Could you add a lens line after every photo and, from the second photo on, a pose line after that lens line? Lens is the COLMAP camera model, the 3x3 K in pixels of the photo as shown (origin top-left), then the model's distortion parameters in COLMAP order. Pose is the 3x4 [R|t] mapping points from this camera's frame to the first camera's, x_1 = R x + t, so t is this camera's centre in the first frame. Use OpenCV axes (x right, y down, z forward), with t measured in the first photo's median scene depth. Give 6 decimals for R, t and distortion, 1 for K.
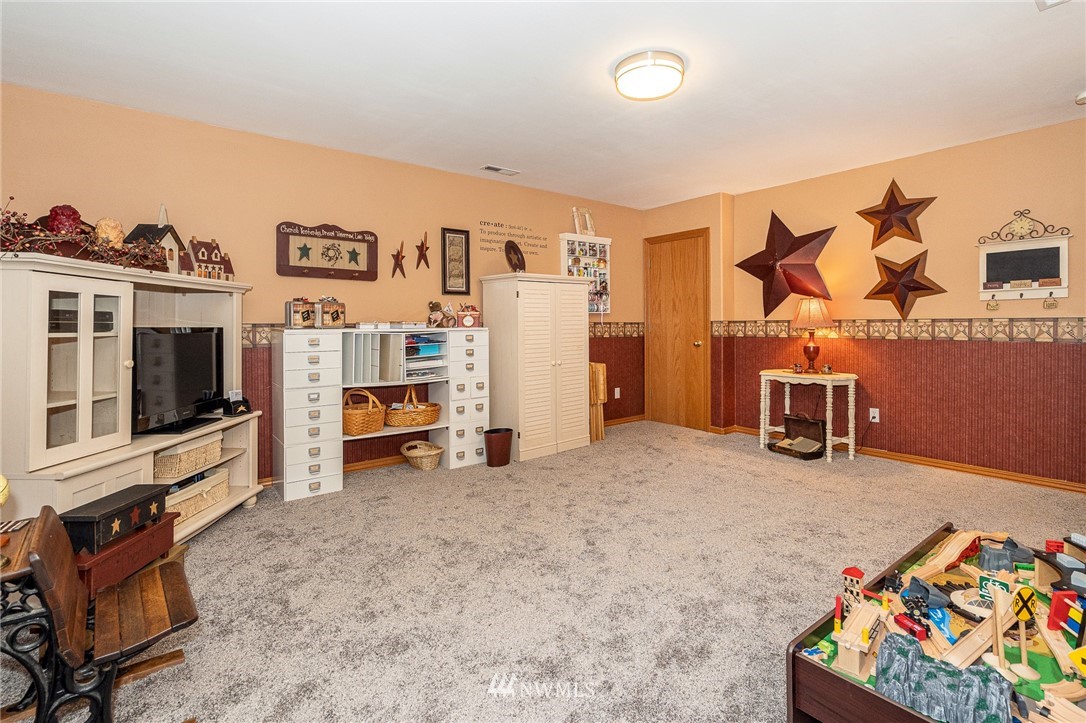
lens RADIAL K [[522.1, 0, 542.2], [0, 522.1, 312.8], [0, 0, 1]] dist [-0.000358, -0.000042]
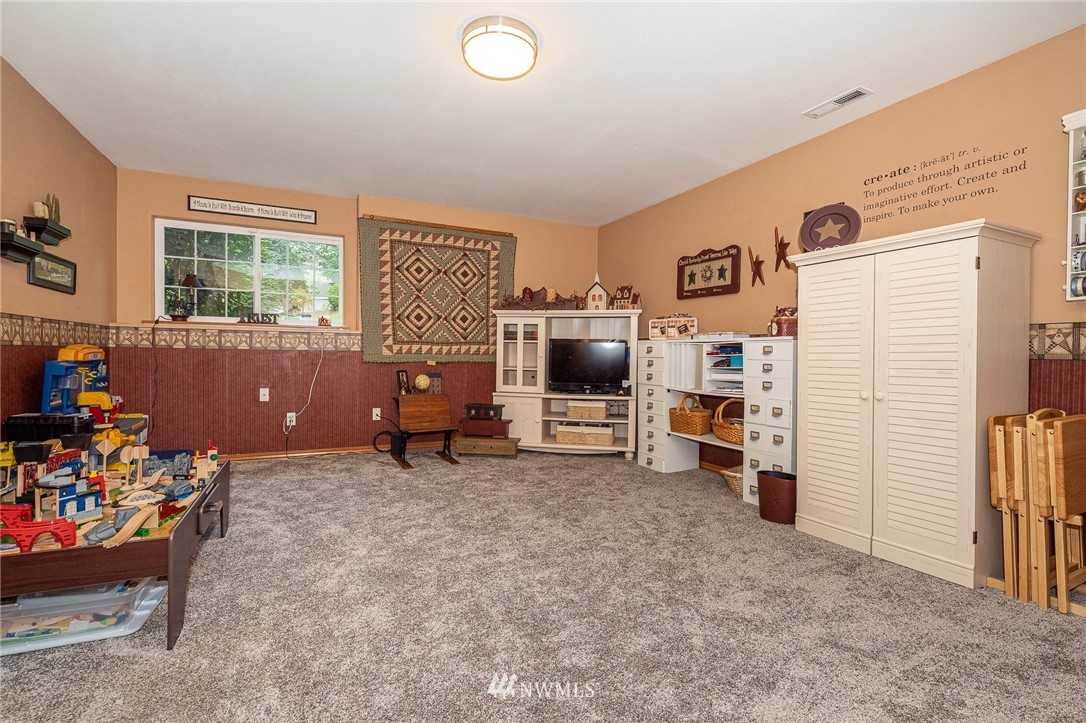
lens RADIAL K [[502.4, 0, 536.6], [0, 502.4, 353.6], [0, 0, 1]] dist [-0.001112, -0.000198]
pose [[-0.224114, 0.001219, -0.974562, 0.734244], [0.007340, 0.999973, -0.000437, 0.054992], [0.974535, -0.007251, -0.224117, 0.877927]]
